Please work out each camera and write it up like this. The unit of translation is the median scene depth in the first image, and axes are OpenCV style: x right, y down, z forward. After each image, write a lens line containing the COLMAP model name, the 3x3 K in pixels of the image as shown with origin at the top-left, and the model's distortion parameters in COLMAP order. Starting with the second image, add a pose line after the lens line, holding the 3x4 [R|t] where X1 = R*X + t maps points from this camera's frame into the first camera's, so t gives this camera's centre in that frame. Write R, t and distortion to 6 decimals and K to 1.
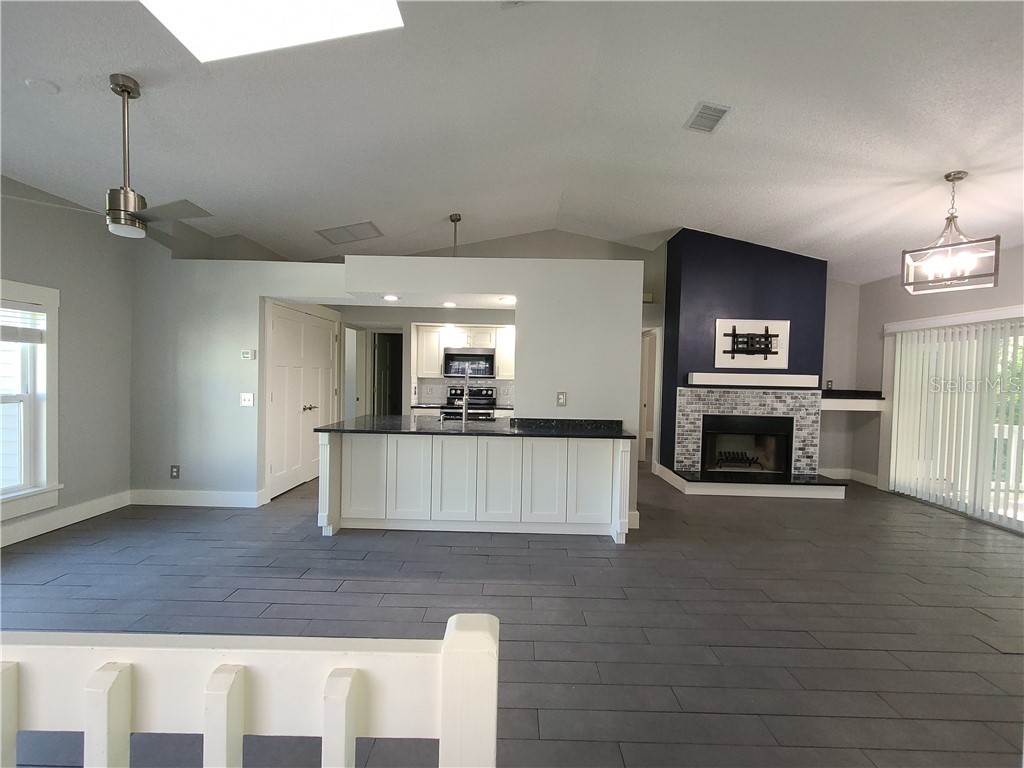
lens RADIAL K [[420.4, 0, 512.0], [0, 420.4, 384.0], [0, 0, 1]] dist [0.000468, 0.000026]
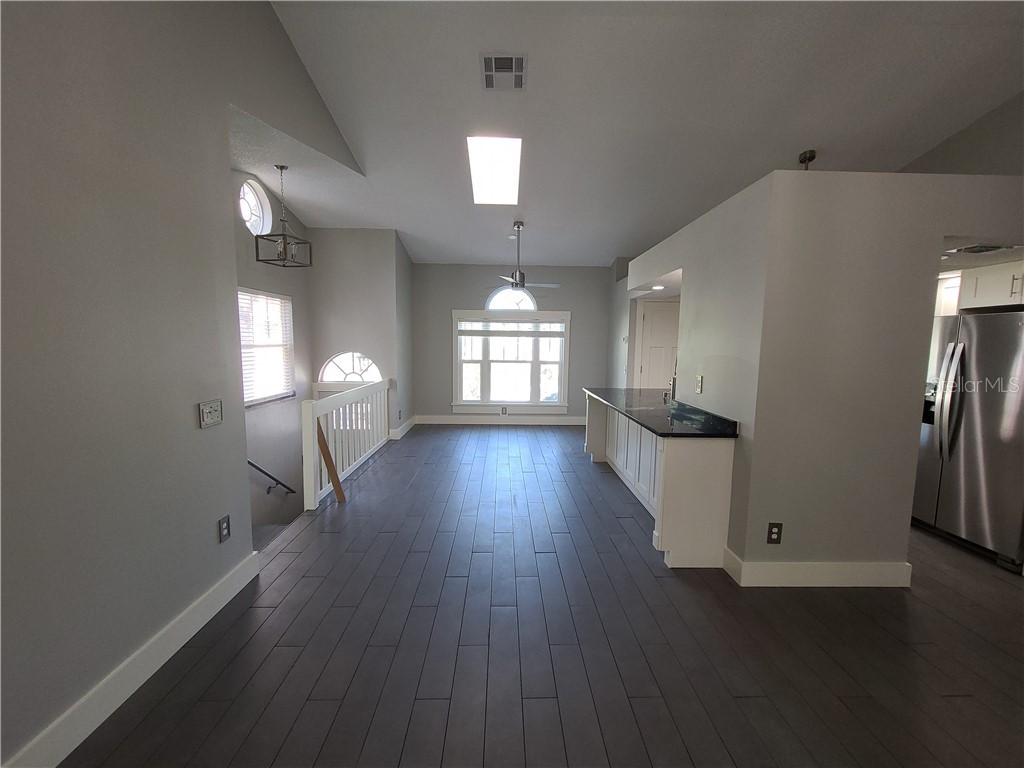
lens RADIAL K [[420.4, 0, 512.0], [0, 420.4, 384.0], [0, 0, 1]] dist [0.000468, 0.000026]
pose [[0.028757, 0.080984, -0.996300, 1.006381], [-0.034821, 0.996189, 0.079970, -0.021756], [0.998980, 0.032392, 0.031468, 0.650807]]
